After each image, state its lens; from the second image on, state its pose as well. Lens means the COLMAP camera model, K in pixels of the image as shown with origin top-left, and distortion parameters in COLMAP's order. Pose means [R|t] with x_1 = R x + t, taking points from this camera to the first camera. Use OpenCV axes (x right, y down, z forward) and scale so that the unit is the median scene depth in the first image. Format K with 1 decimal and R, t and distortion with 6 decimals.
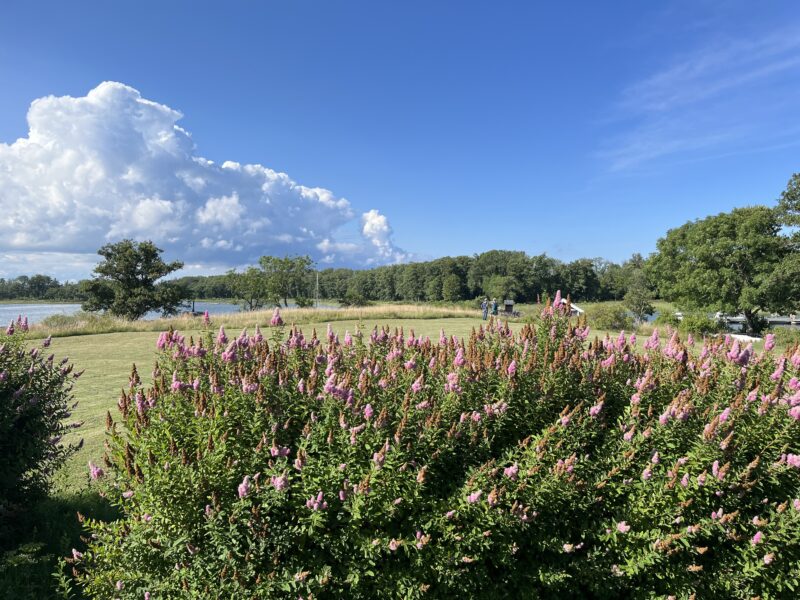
lens RADIAL K [[623.6, 0, 400.0], [0, 623.6, 300.0], [0, 0, 1]] dist [0.104919, -0.220576]
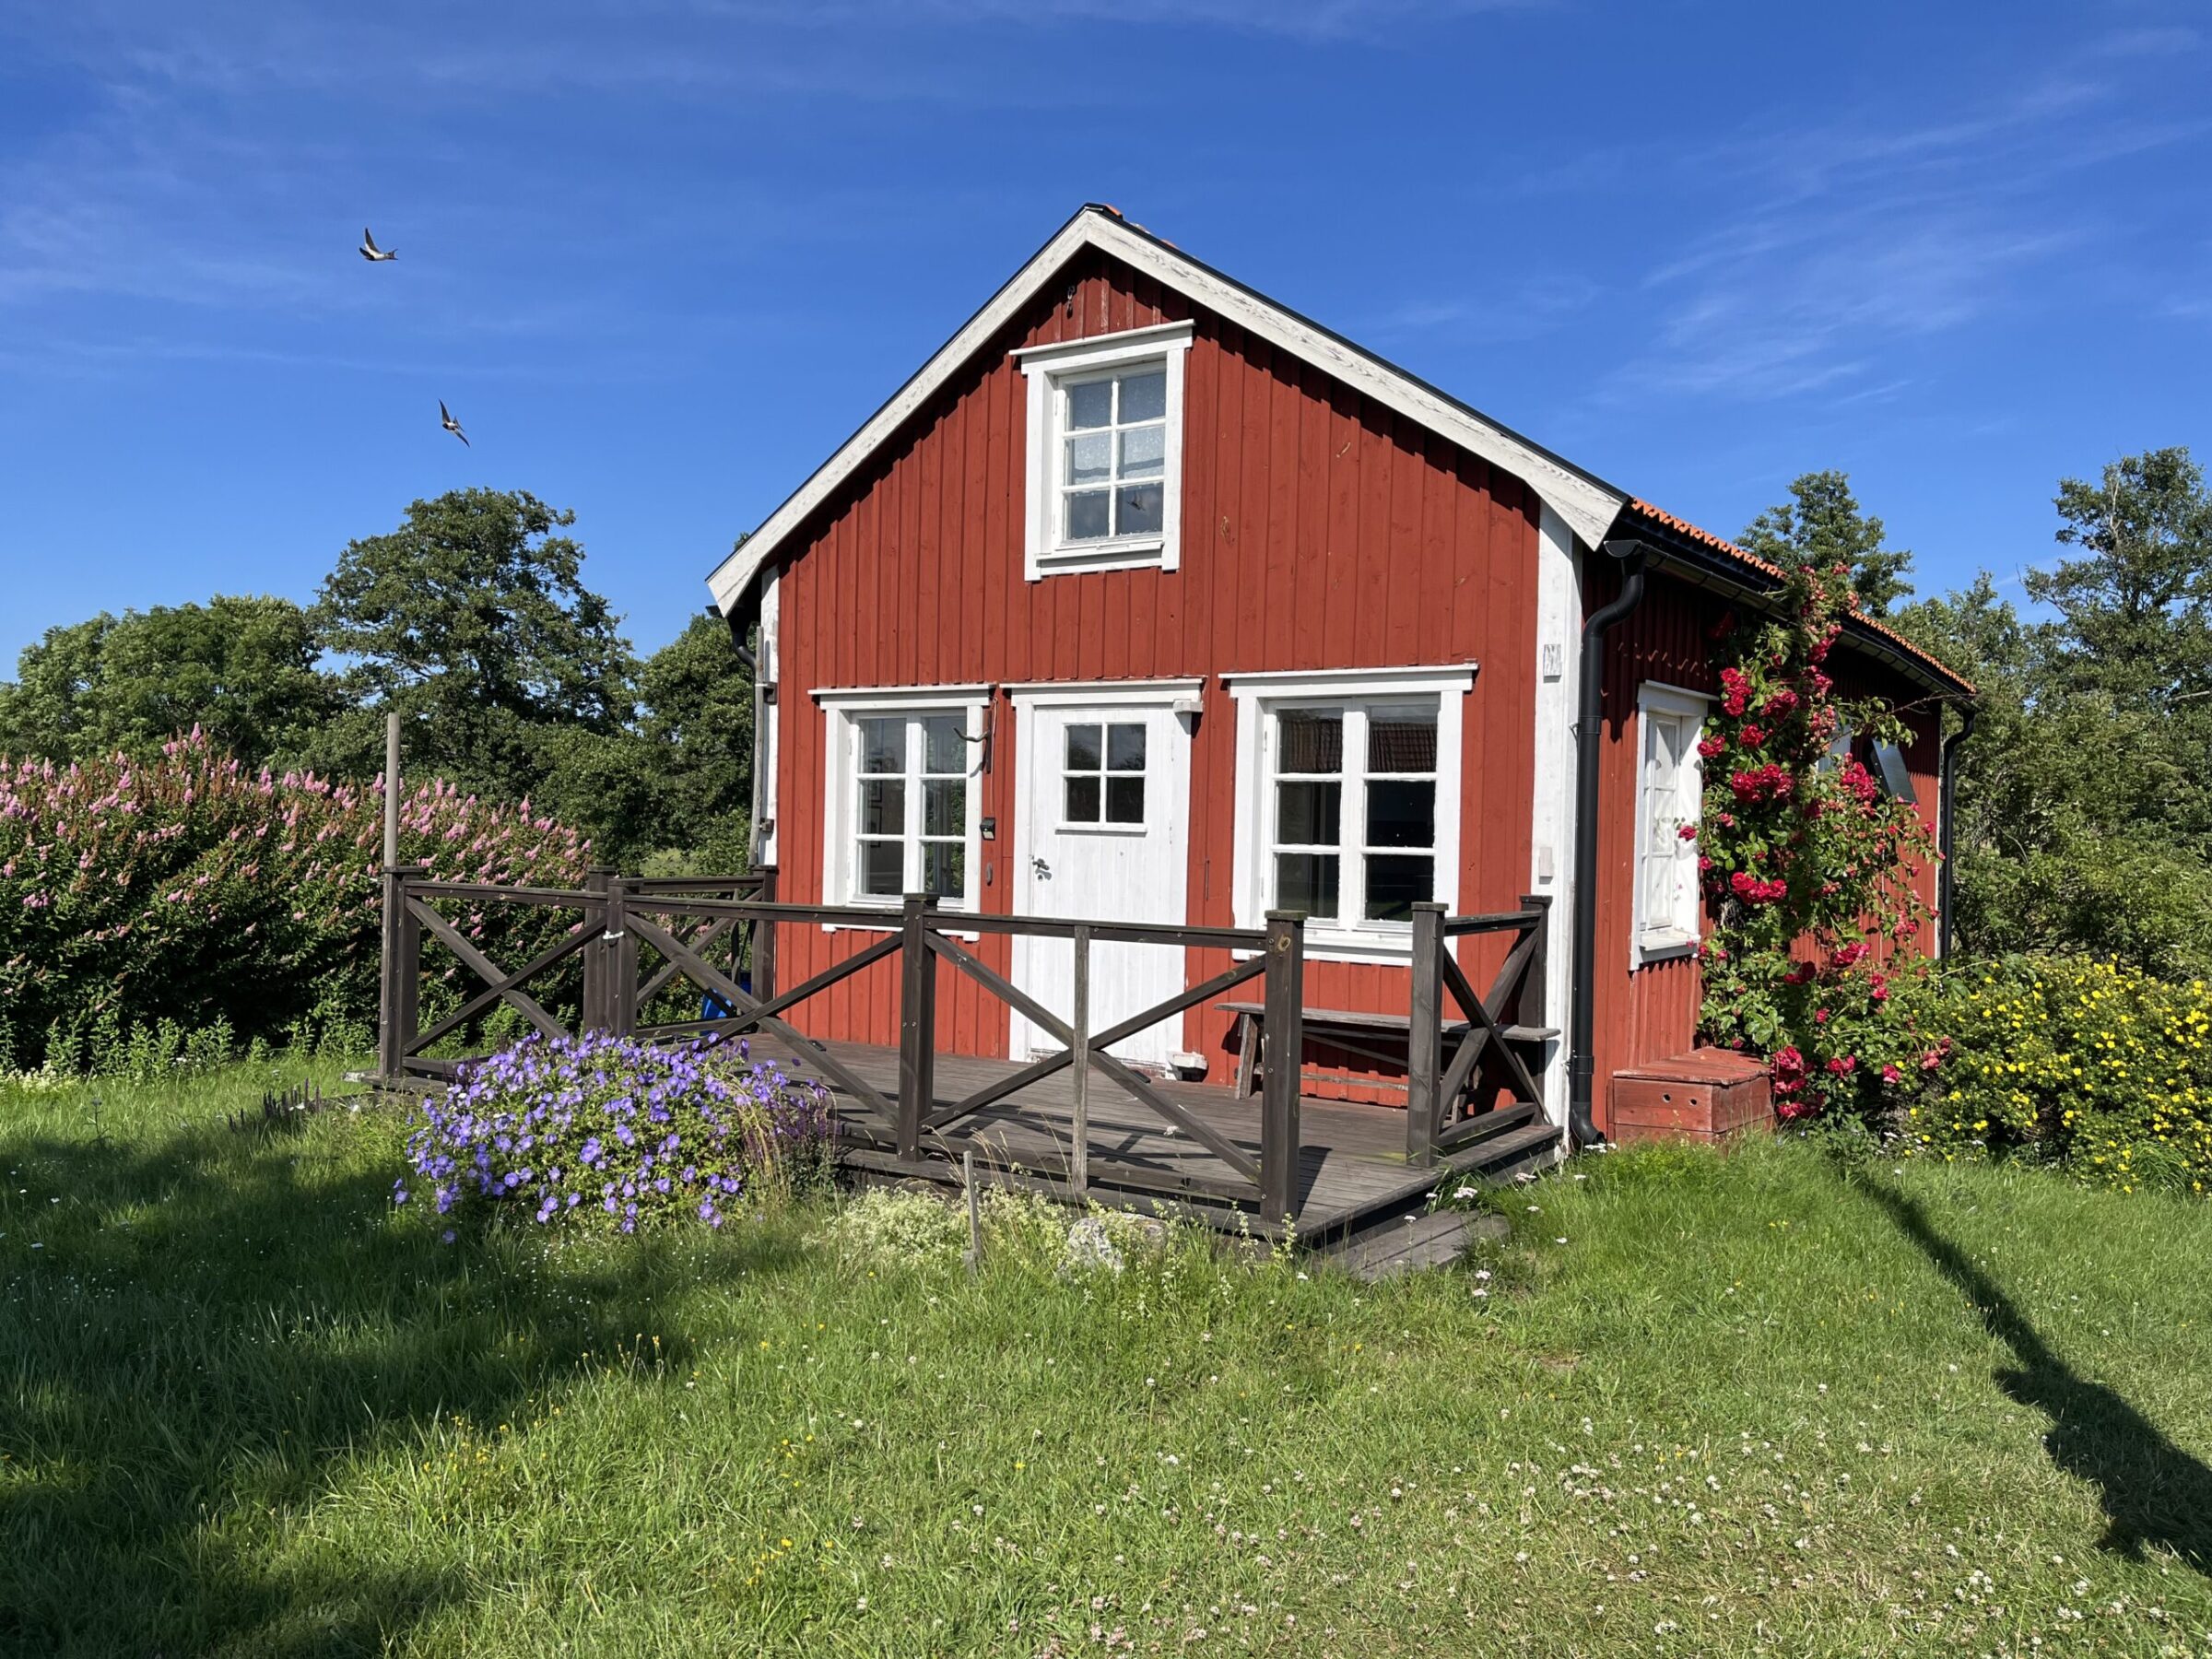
lens RADIAL K [[1724.1, 0, 1106.0], [0, 1724.1, 829.5], [0, 0, 1]] dist [0.104919, -0.220576]
pose [[0.554422, 0.025952, 0.831831, -0.129146], [-0.025974, 0.999566, -0.013874, 0.015082], [-0.831830, -0.013914, 0.554856, -0.178382]]
